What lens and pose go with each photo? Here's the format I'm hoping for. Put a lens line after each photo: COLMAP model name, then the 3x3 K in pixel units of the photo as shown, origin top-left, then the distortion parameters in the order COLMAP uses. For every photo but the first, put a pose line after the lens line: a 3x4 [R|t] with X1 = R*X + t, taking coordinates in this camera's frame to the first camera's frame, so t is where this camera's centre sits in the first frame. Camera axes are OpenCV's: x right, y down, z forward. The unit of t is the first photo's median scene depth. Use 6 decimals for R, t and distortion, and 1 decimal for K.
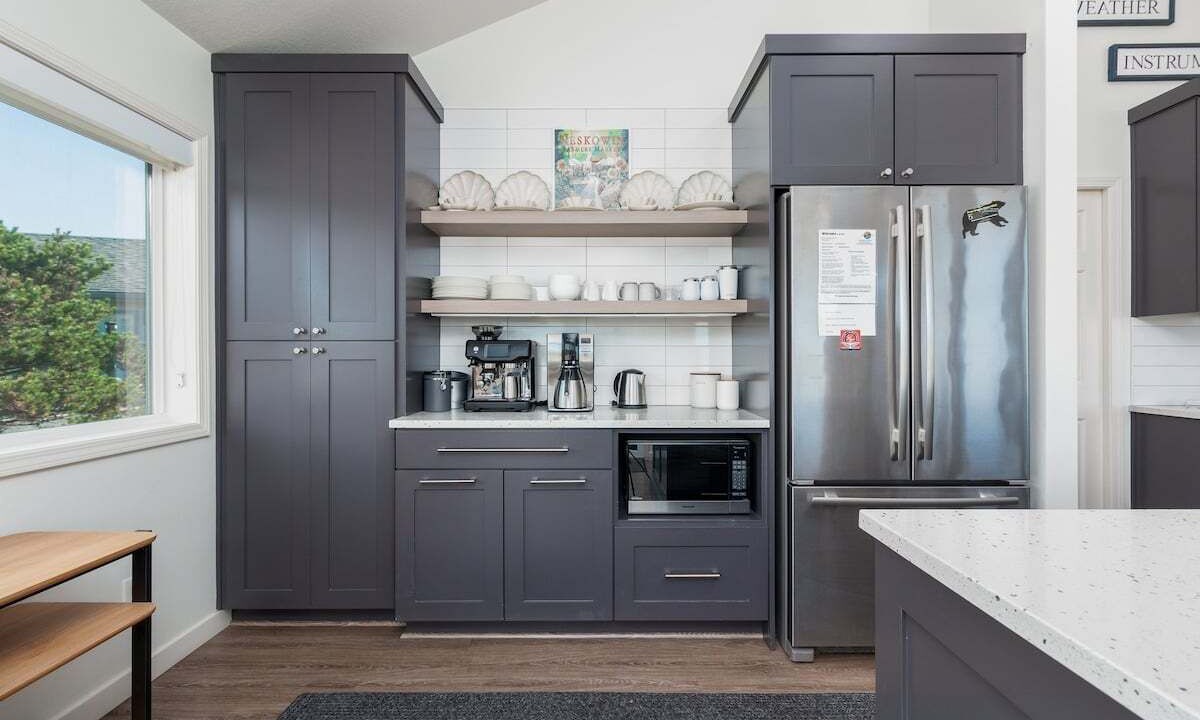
lens RADIAL K [[556.2, 0, 595.7], [0, 556.2, 372.1], [0, 0, 1]] dist [0.000617, -0.000235]
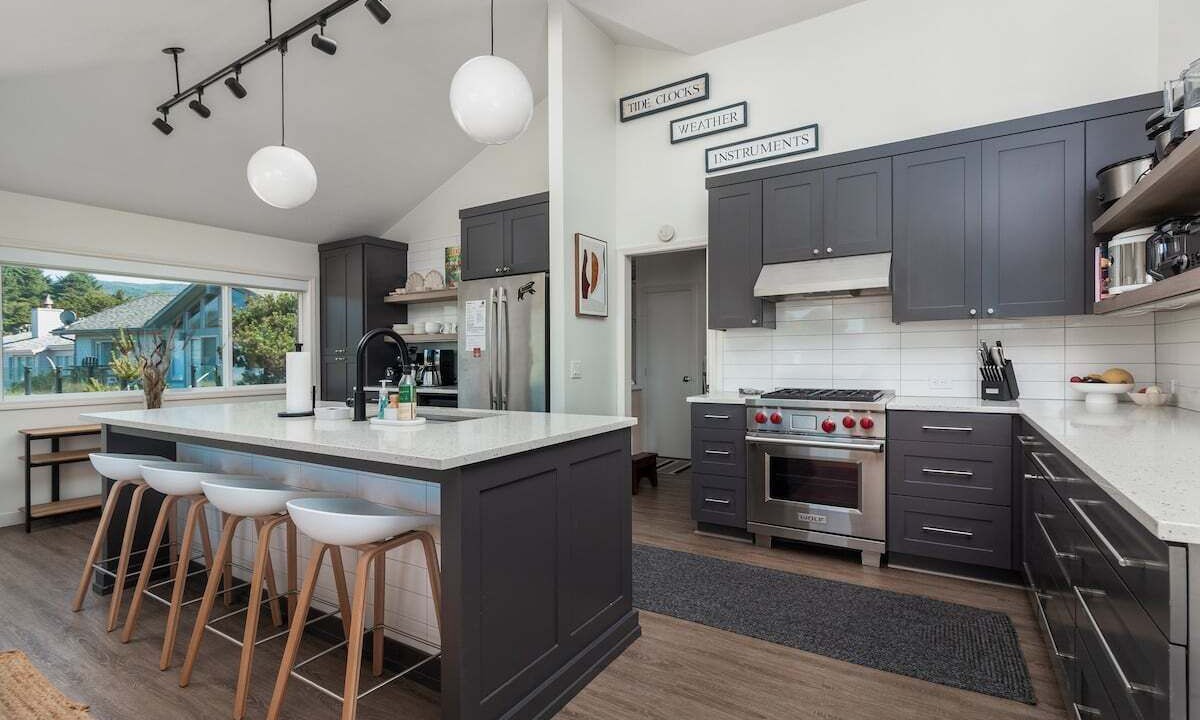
lens RADIAL K [[556.2, 0, 595.7], [0, 556.2, 372.1], [0, 0, 1]] dist [0.000617, -0.000235]
pose [[0.845051, 0.007762, -0.534630, 1.475301], [-0.010136, 0.999947, -0.001504, 0.010333], [0.534590, 0.006690, 0.845085, -0.405814]]
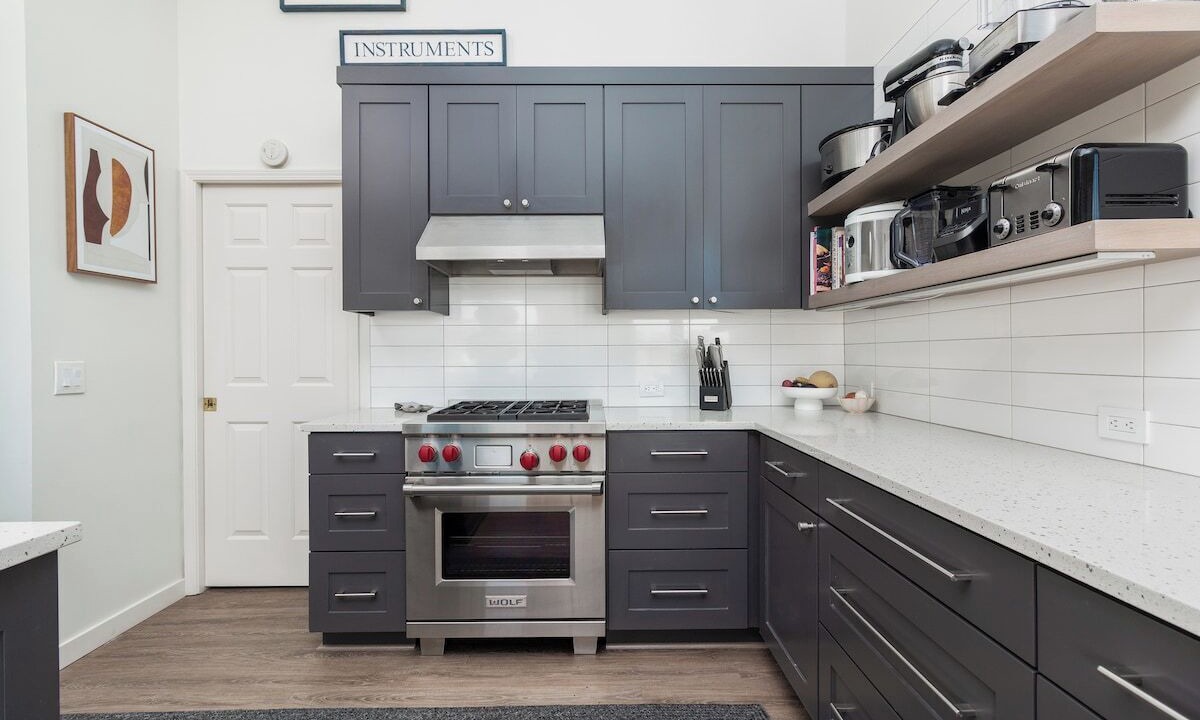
lens RADIAL K [[570.3, 0, 600.0], [0, 570.3, 360.0], [0, 0, 1]] dist [0.001019, 0.000038]
pose [[0.999900, -0.000649, 0.014108, 1.355502], [0.000959, 0.999757, -0.022006, -0.004606], [-0.014091, 0.022018, 0.999658, 0.031696]]
